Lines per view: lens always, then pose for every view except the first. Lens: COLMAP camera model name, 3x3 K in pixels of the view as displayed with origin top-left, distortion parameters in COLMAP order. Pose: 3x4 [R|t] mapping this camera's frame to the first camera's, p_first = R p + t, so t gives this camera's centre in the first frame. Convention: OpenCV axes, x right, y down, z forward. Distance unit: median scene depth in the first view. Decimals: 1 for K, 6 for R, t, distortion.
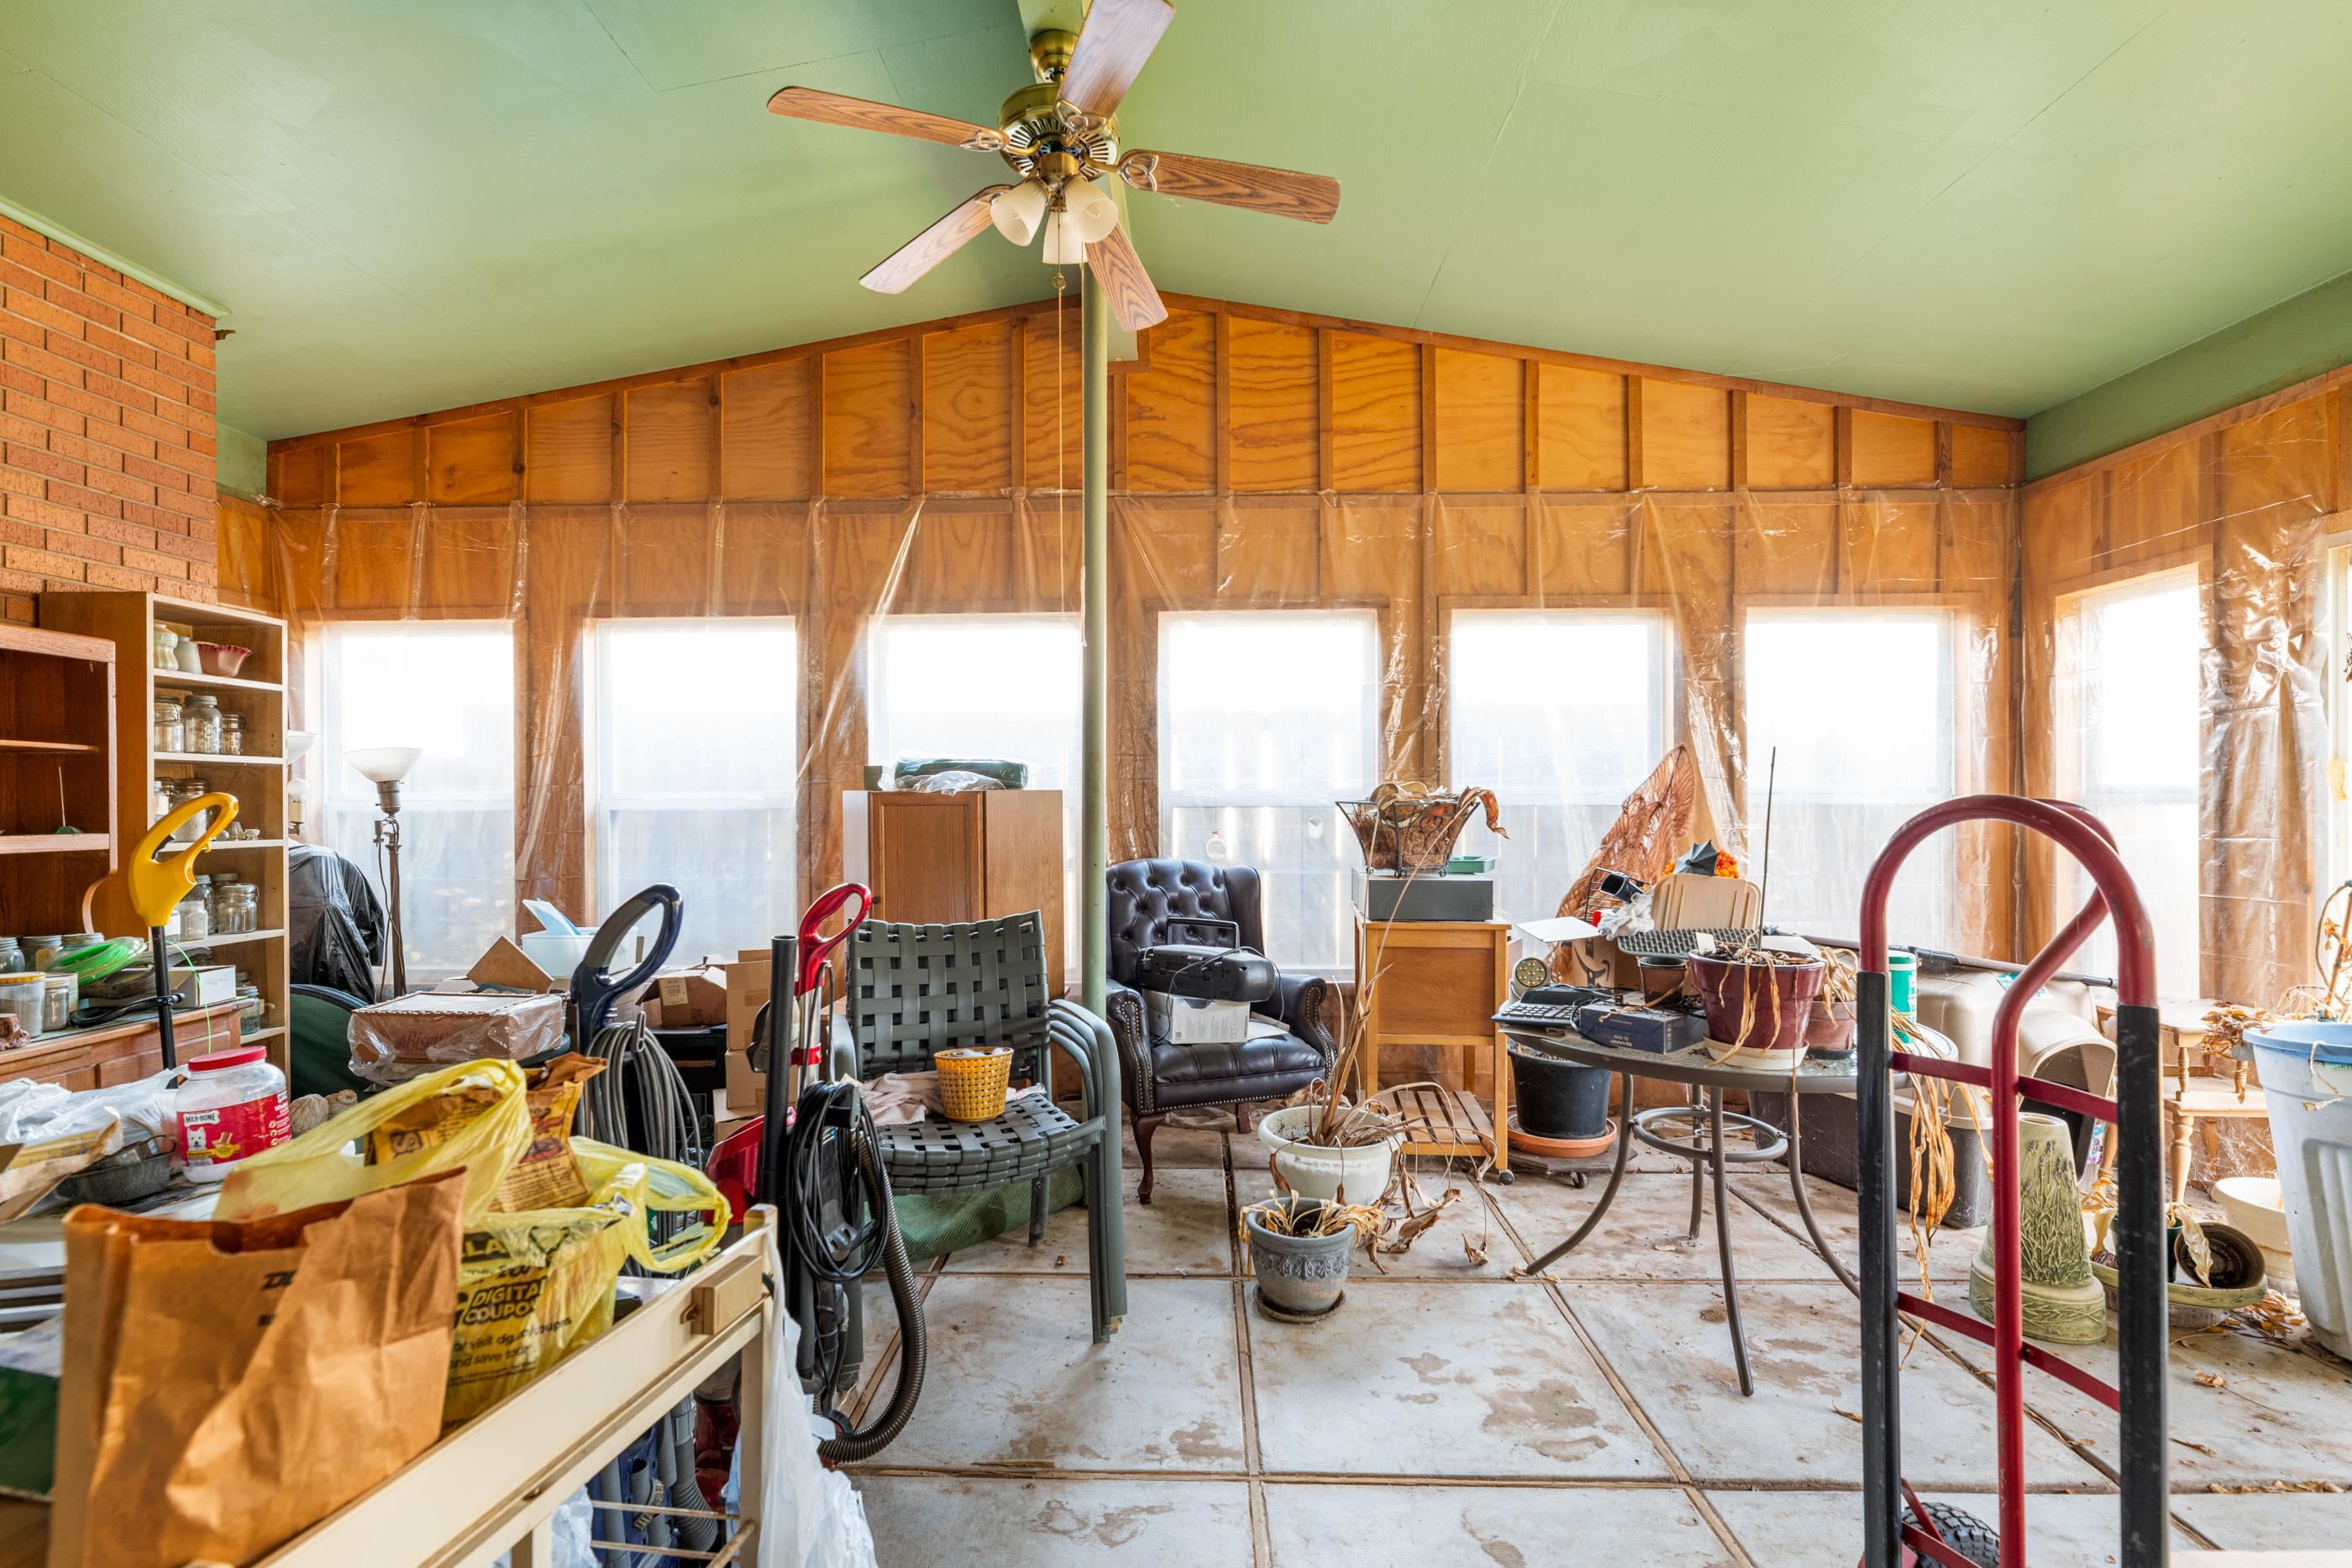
lens RADIAL K [[1031.0, 0, 1179.0], [0, 1031.0, 801.0], [0, 0, 1]] dist [-0.005498, 0.000430]
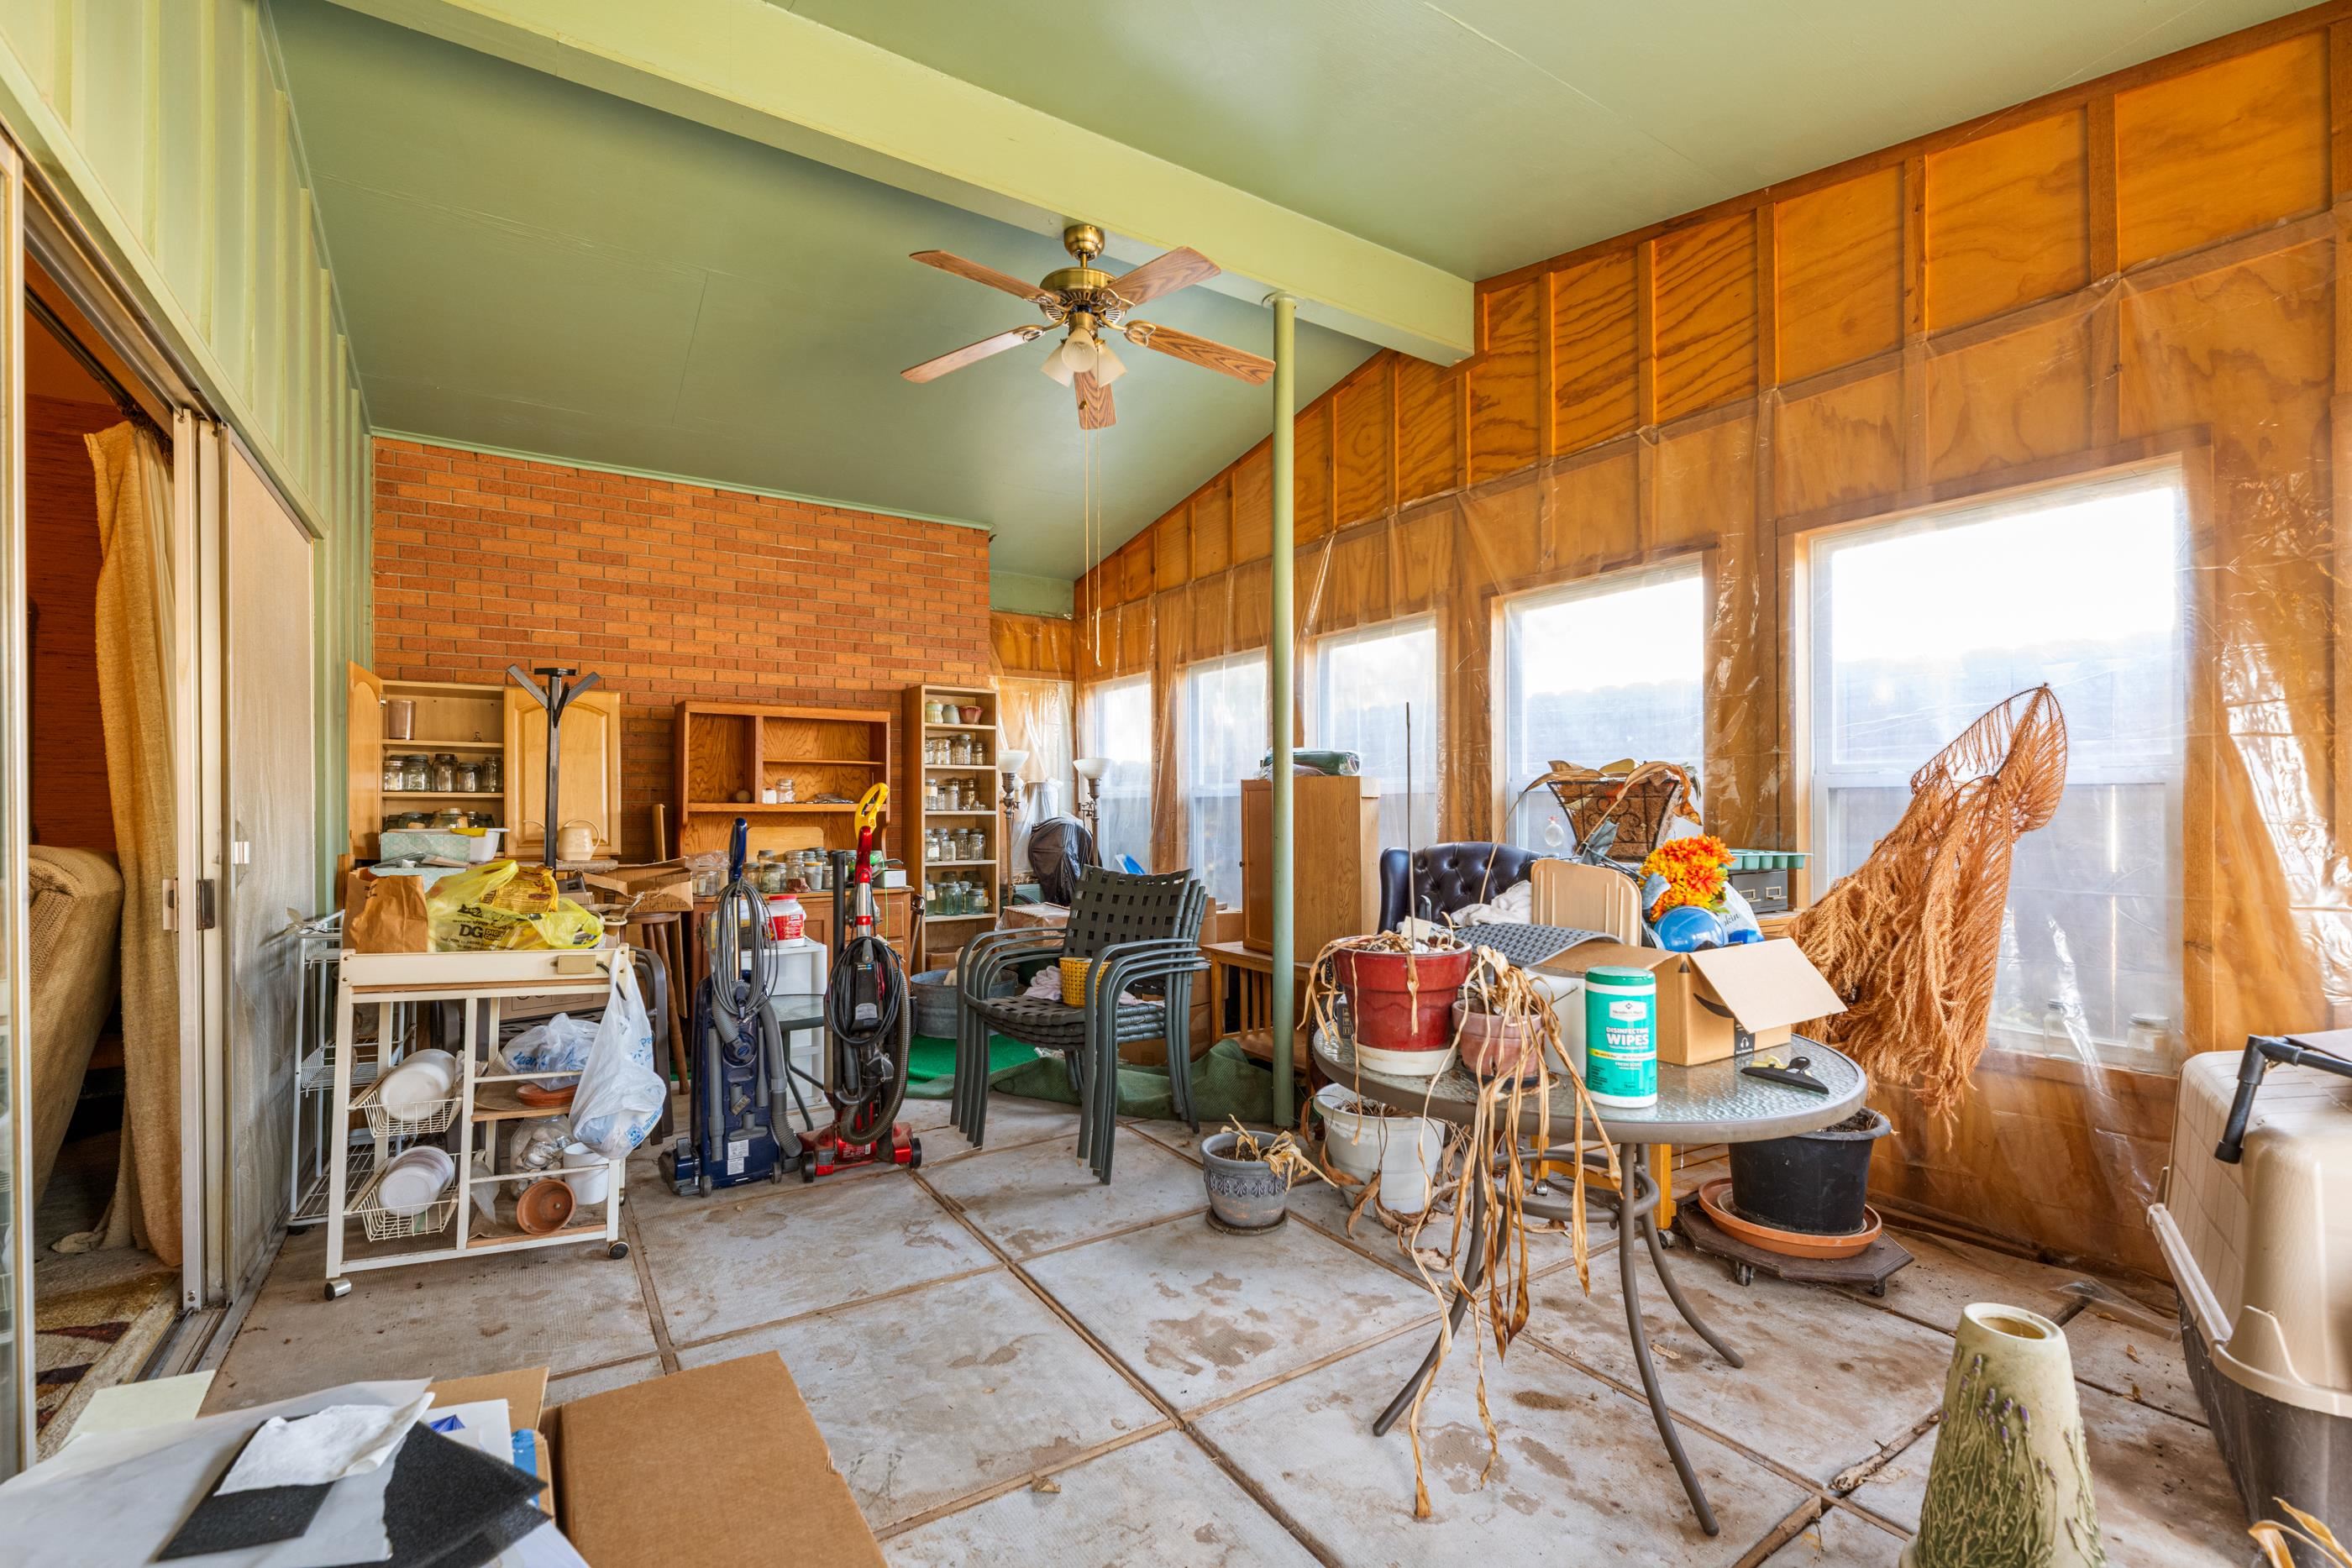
lens RADIAL K [[1031.0, 0, 1172.9], [0, 1031.0, 792.8], [0, 0, 1]] dist [-0.005498, 0.000430]
pose [[0.562096, -0.005551, -0.827053, 0.637917], [-0.004656, 0.999940, -0.009876, 0.017000], [0.827059, 0.009403, 0.562037, 0.187232]]
